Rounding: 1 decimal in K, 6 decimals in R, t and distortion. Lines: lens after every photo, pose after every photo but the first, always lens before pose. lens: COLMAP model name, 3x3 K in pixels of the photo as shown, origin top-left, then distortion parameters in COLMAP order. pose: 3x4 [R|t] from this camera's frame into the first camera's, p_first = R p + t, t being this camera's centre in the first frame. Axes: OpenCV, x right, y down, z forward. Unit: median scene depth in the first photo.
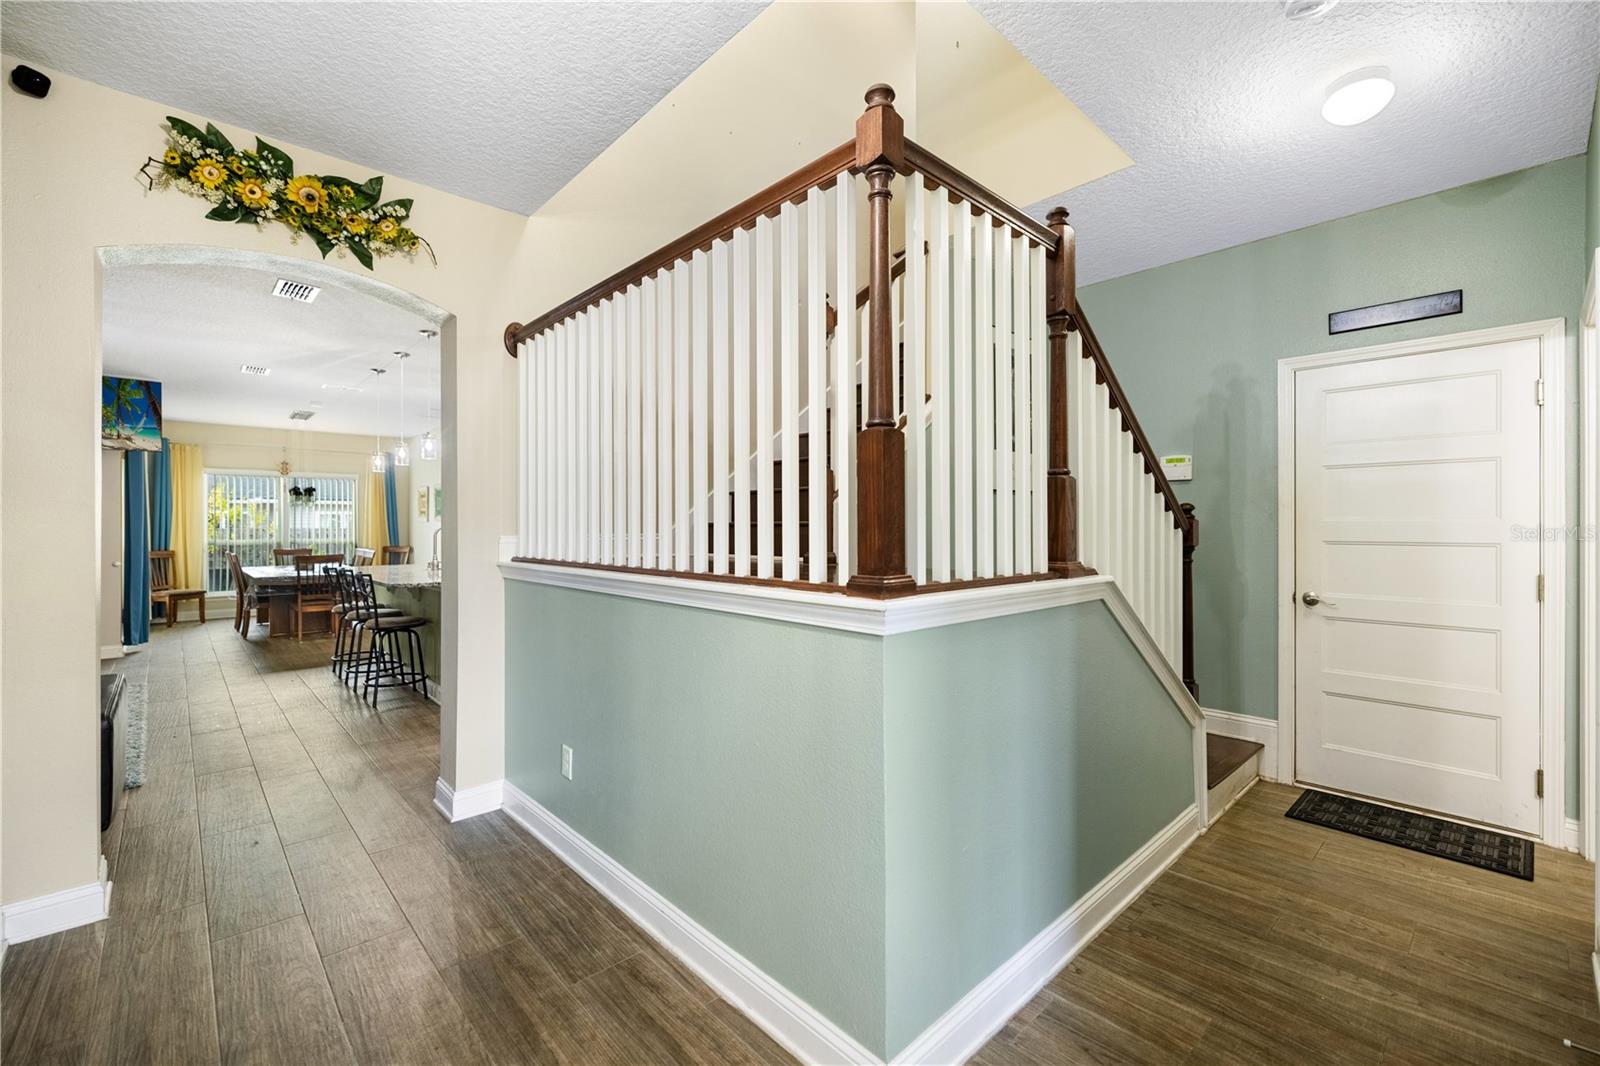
lens RADIAL K [[683.1, 0, 800.0], [0, 683.1, 533.0], [0, 0, 1]] dist [0.000728, 0.000046]
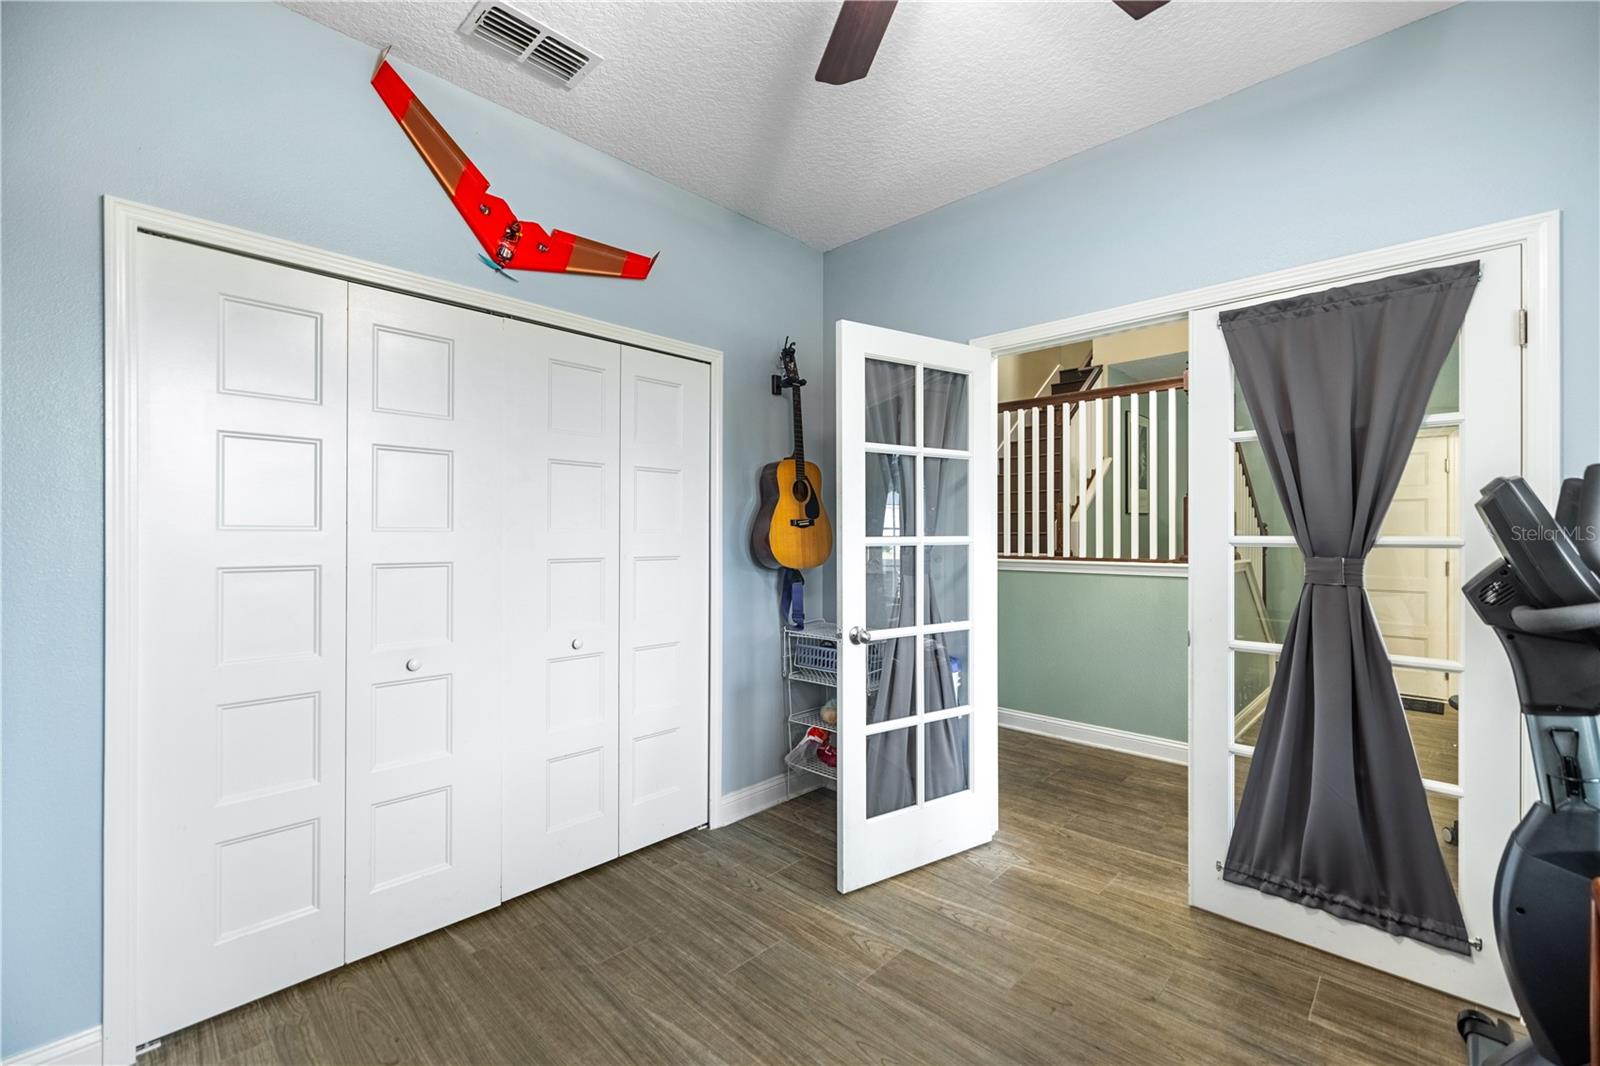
lens RADIAL K [[683.1, 0, 800.0], [0, 683.1, 533.0], [0, 0, 1]] dist [0.000728, 0.000046]
pose [[0.998256, 0.005667, 0.058763, -1.009645], [-0.005228, 0.999957, -0.007610, 0.005524], [-0.058804, 0.007290, 0.998243, -0.967299]]
